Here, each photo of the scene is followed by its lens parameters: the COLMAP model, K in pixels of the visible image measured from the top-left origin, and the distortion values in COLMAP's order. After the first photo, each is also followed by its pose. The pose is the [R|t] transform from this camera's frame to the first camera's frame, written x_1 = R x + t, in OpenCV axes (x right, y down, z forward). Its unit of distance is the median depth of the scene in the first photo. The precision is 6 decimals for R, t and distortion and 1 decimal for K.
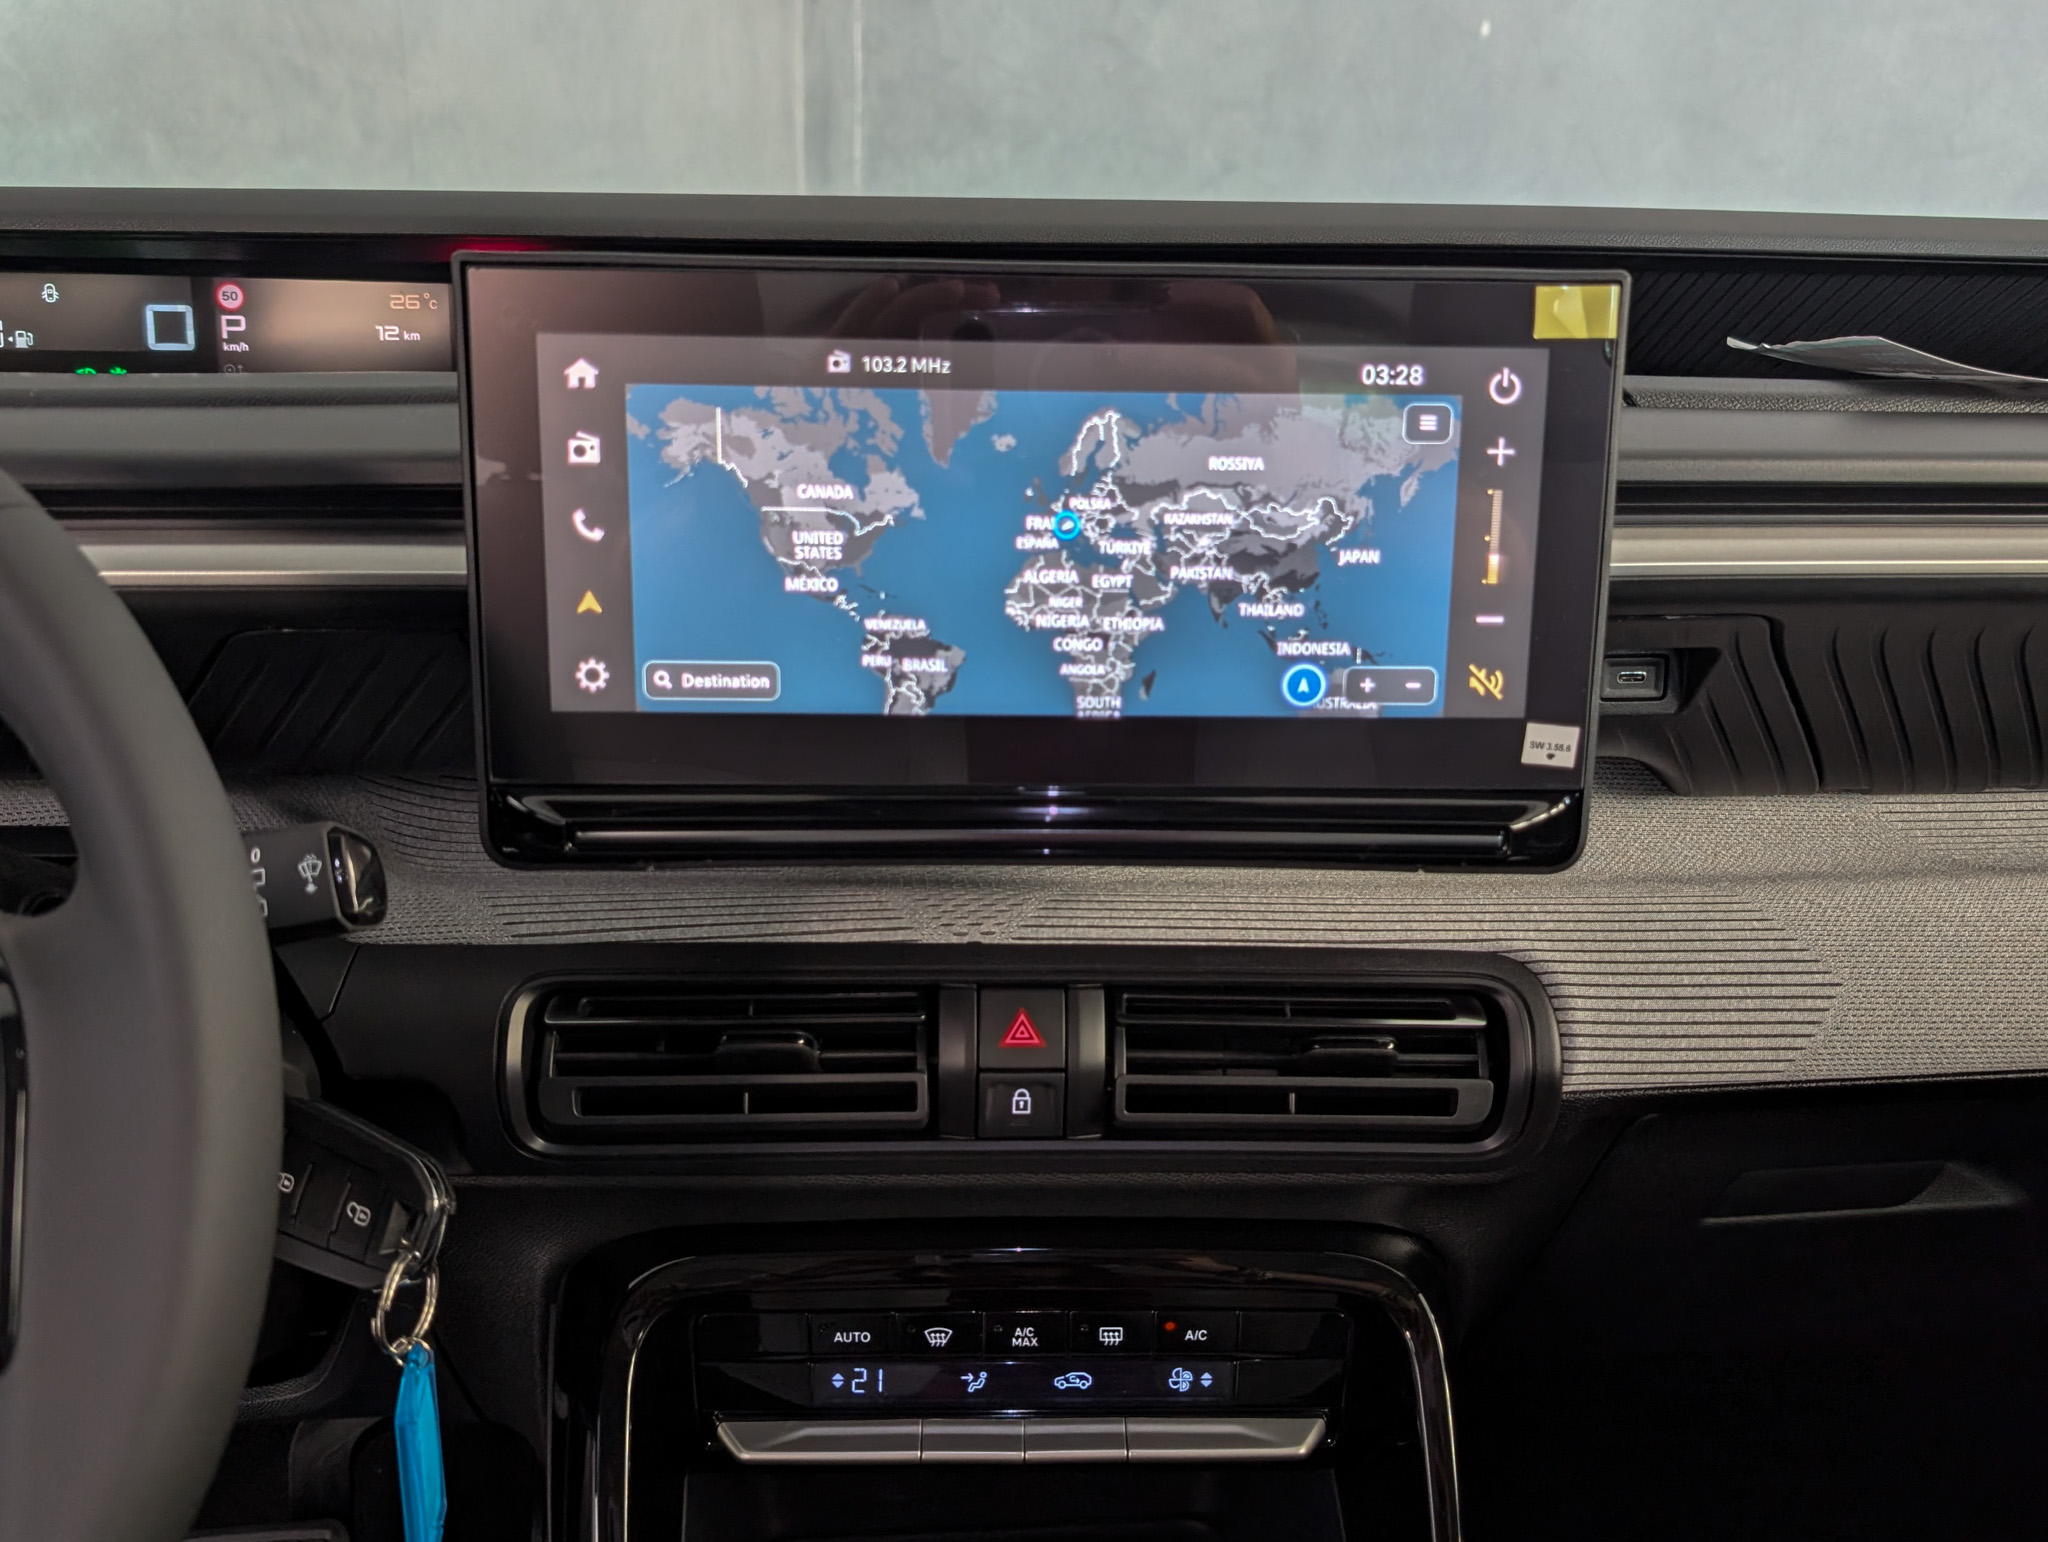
lens RADIAL K [[1949.7, 0, 1048.3], [0, 1949.7, 748.9], [0, 0, 1]] dist [0.172234, -0.613036]
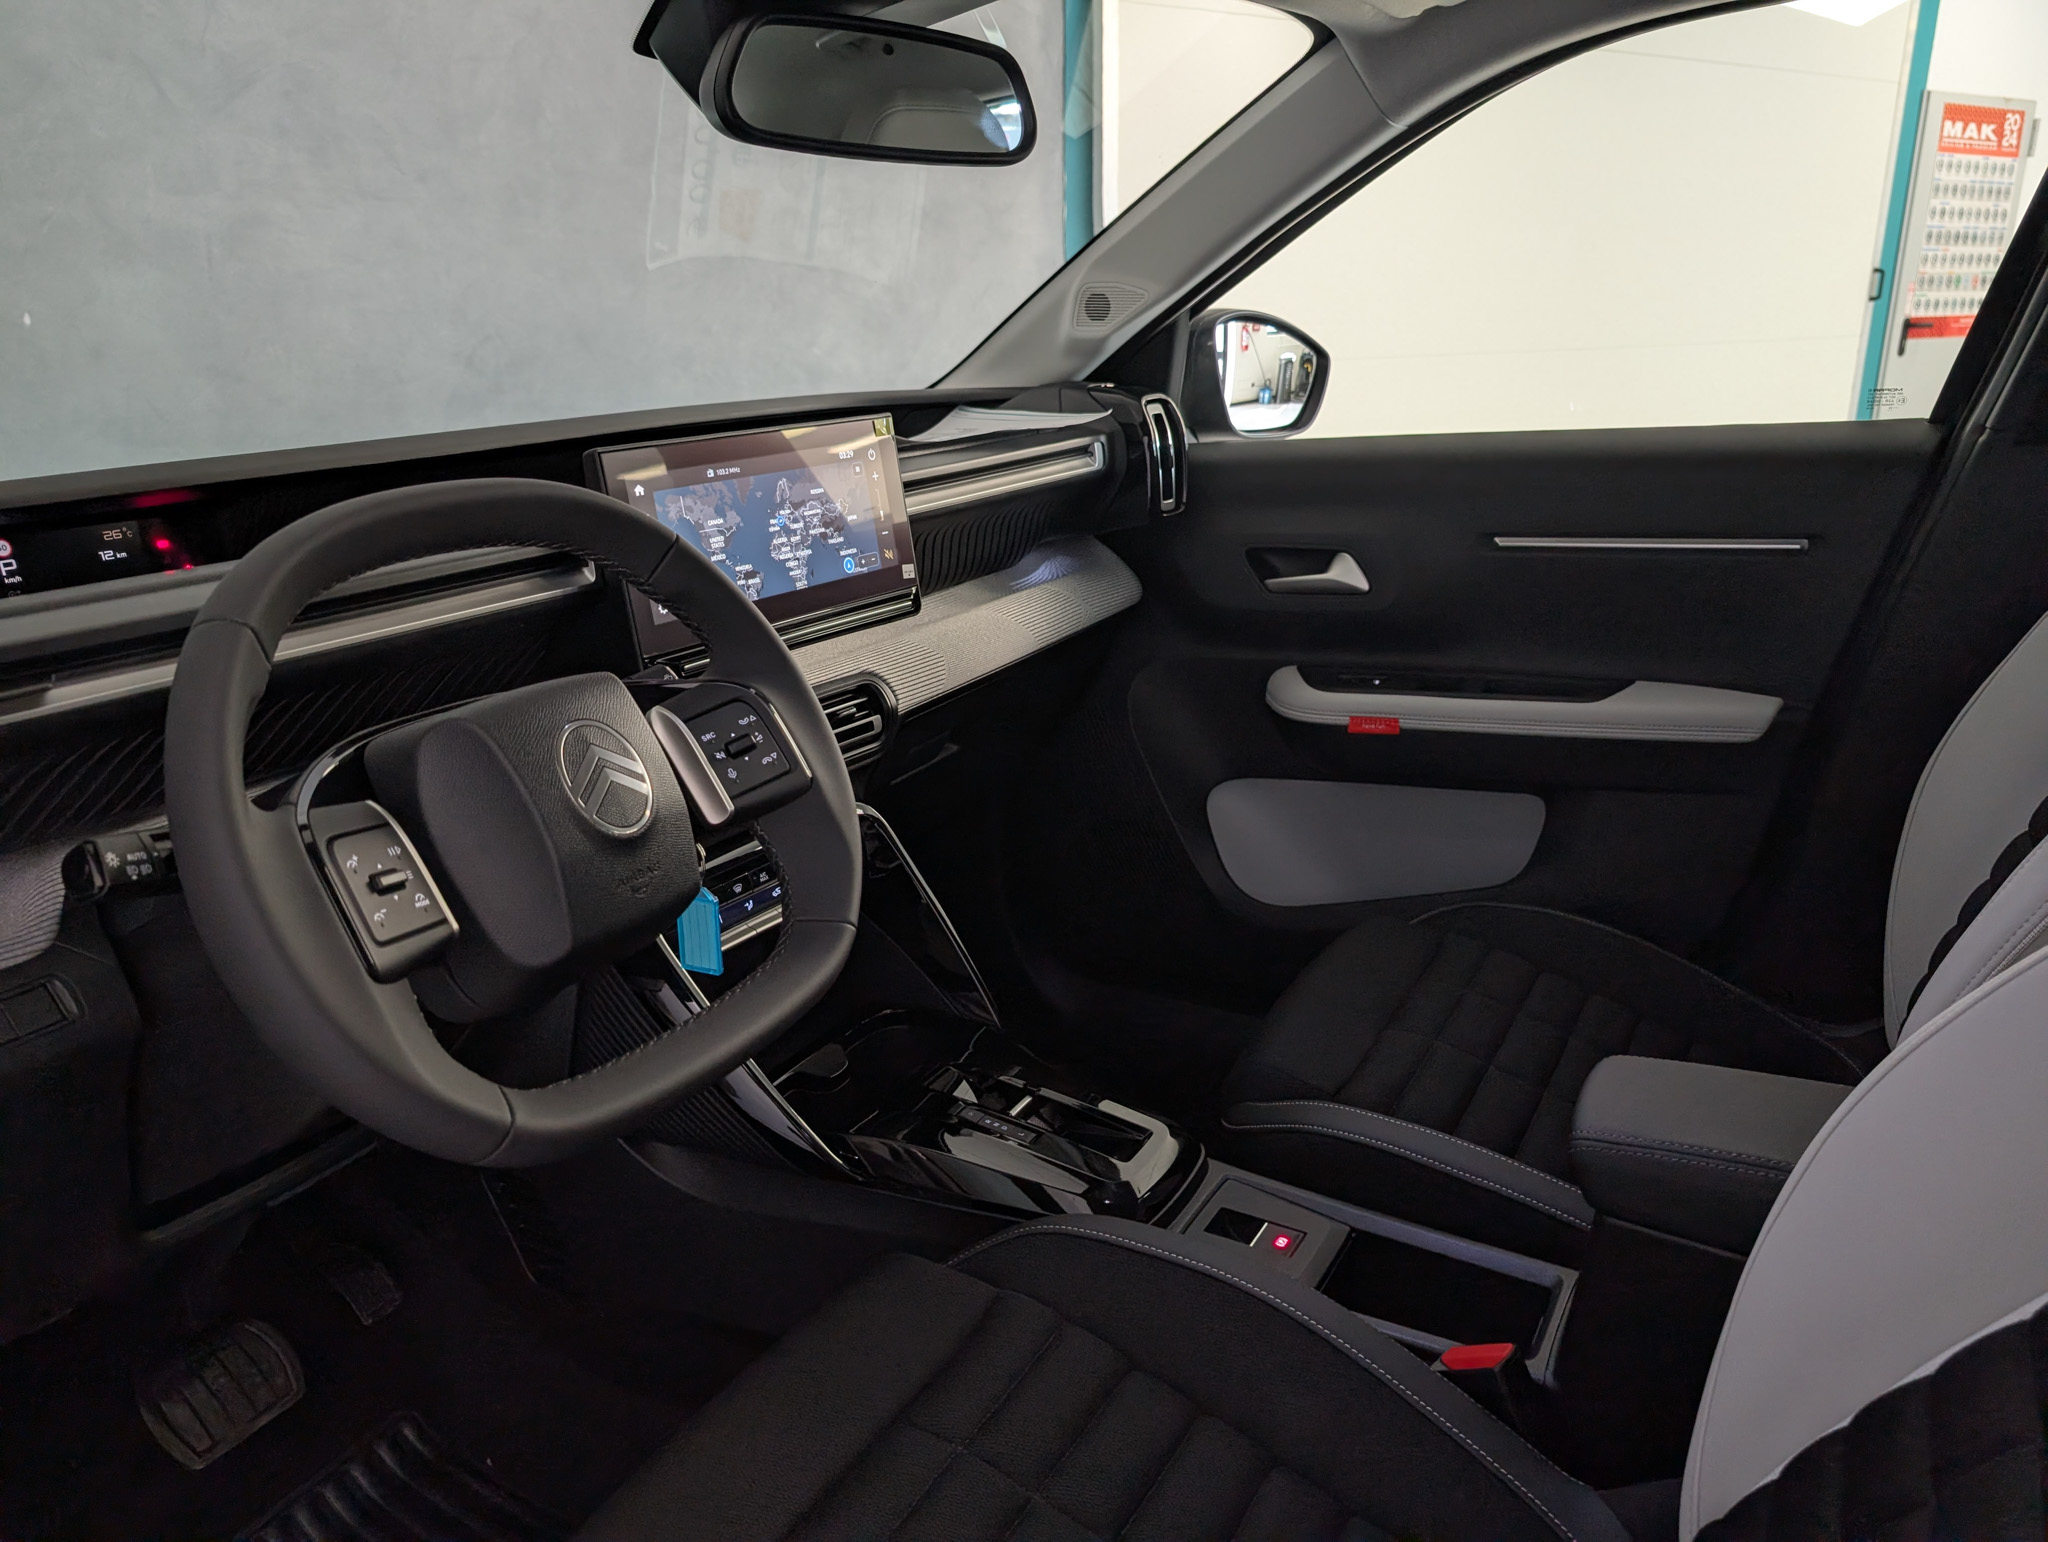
lens RADIAL K [[1477.7, 0, 1043.3], [0, 1477.7, 791.2], [0, 0, 1]] dist [0.010800, 0.001912]
pose [[0.578299, -0.291238, 0.762070, -1.471798], [0.310133, 0.942462, 0.124832, 0.099399], [-0.754578, 0.164152, 0.635348, -0.544577]]
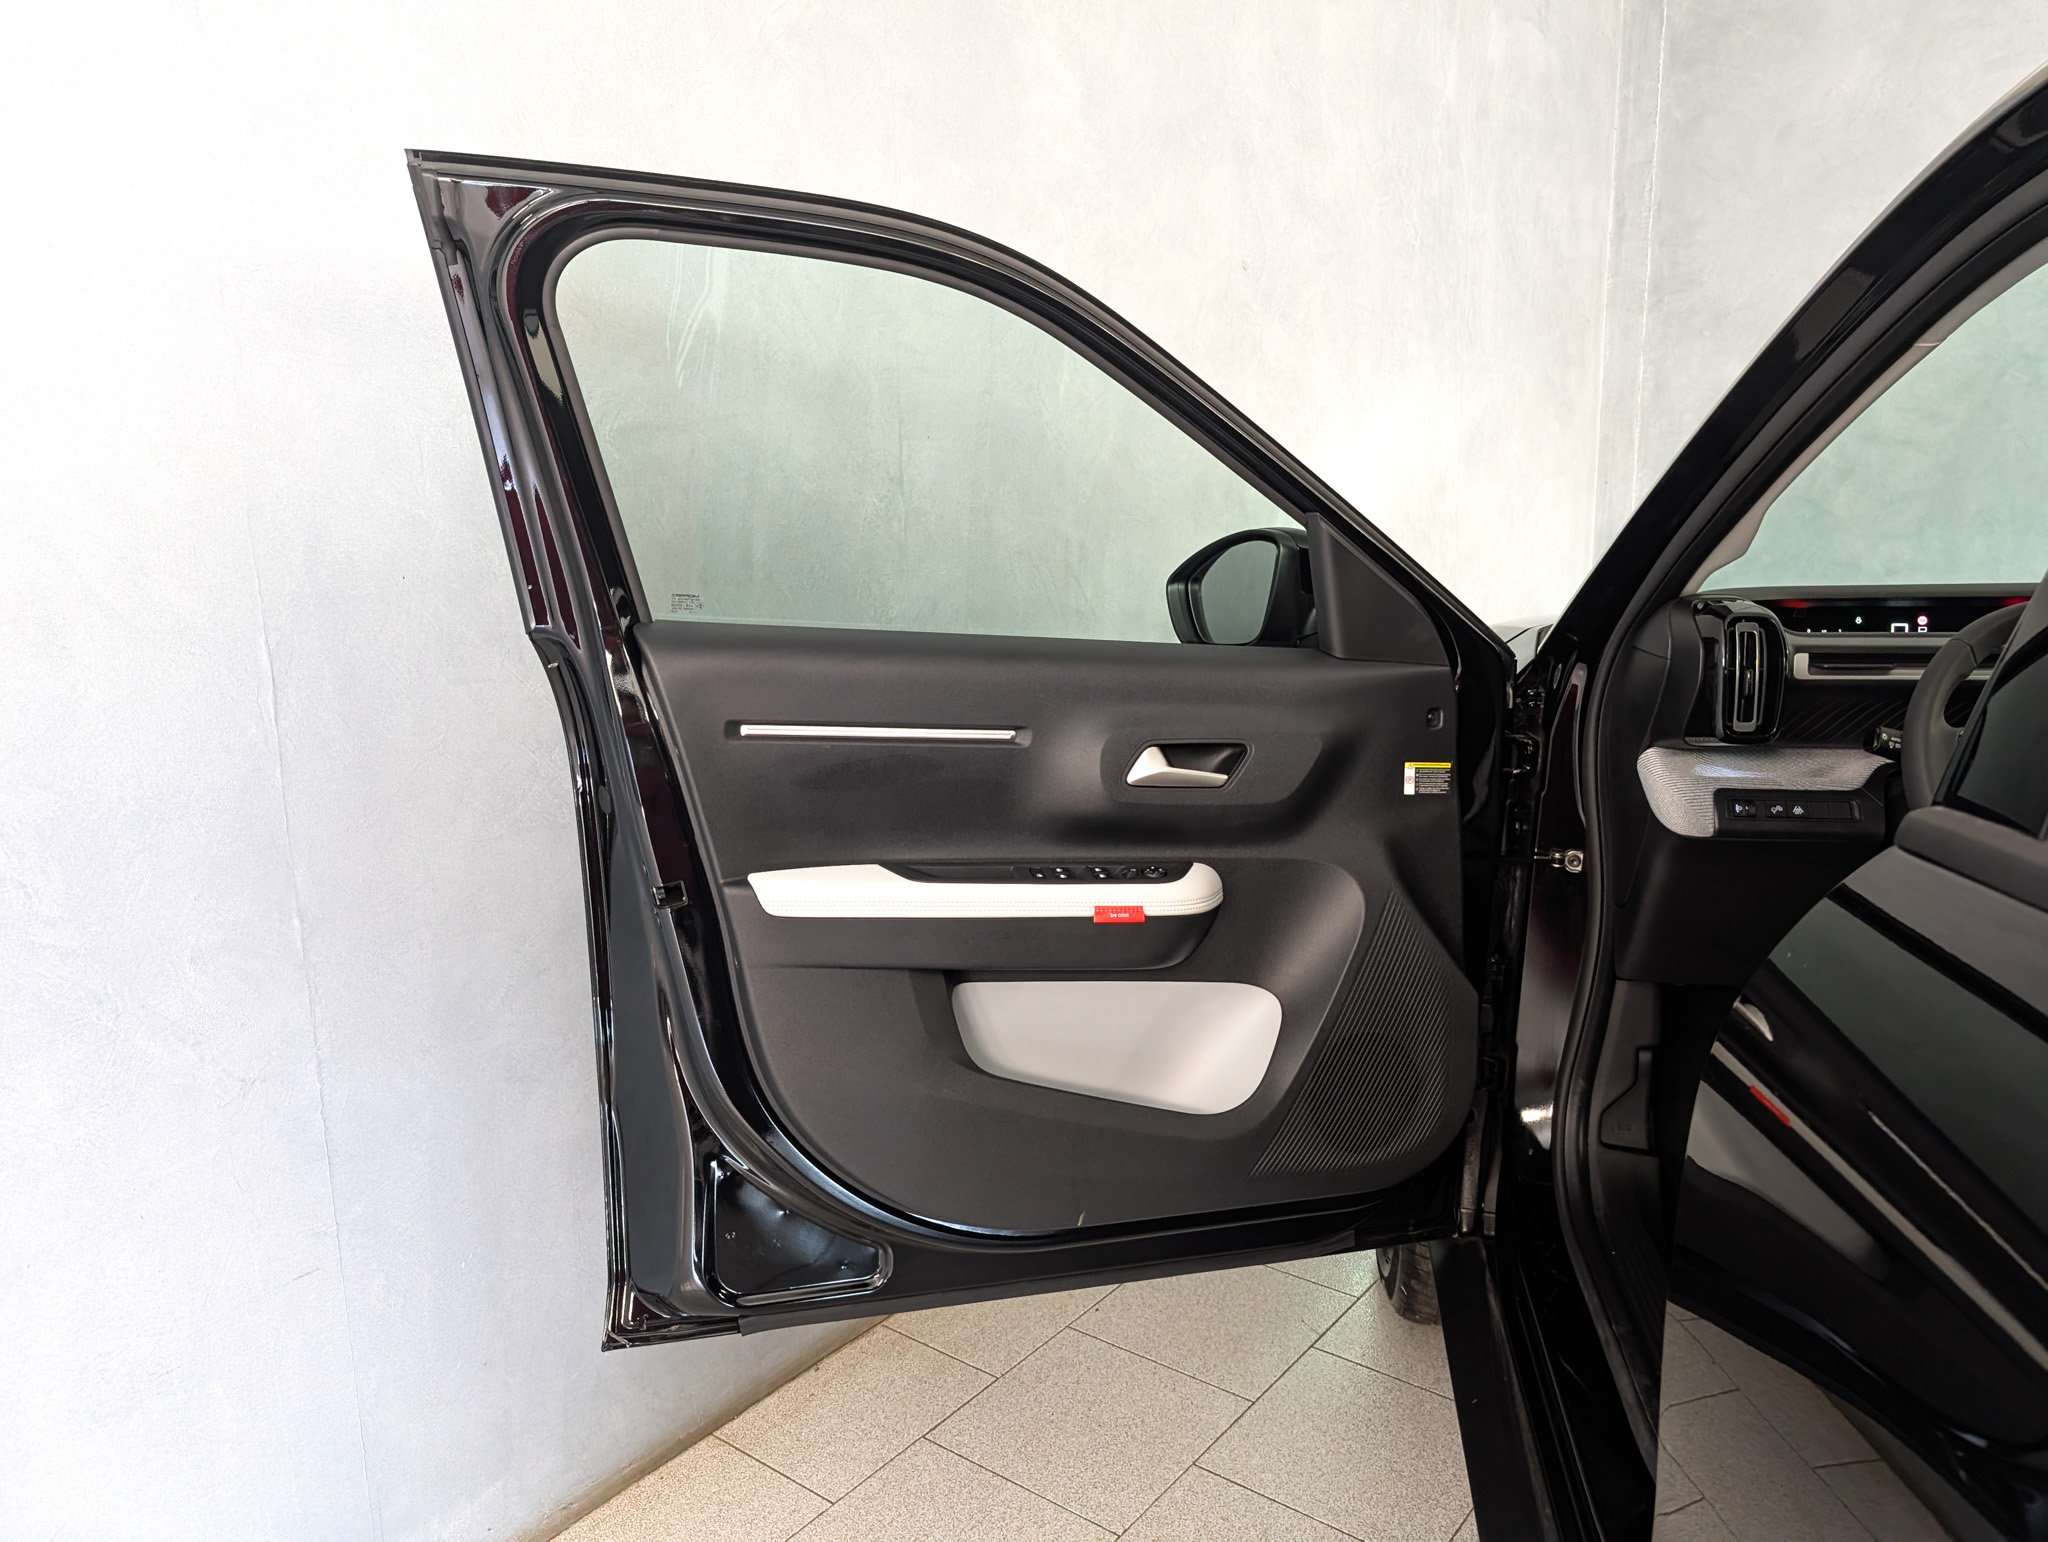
lens RADIAL K [[1503.3, 0, 1049.6], [0, 1503.3, 776.9], [0, 0, 1]] dist [0.011688, -0.022339]
pose [[0.966062, 0.008744, -0.258161, -1.807292], [-0.049654, 0.987075, -0.152375, 0.666179], [0.253492, 0.160022, 0.954010, -2.344186]]
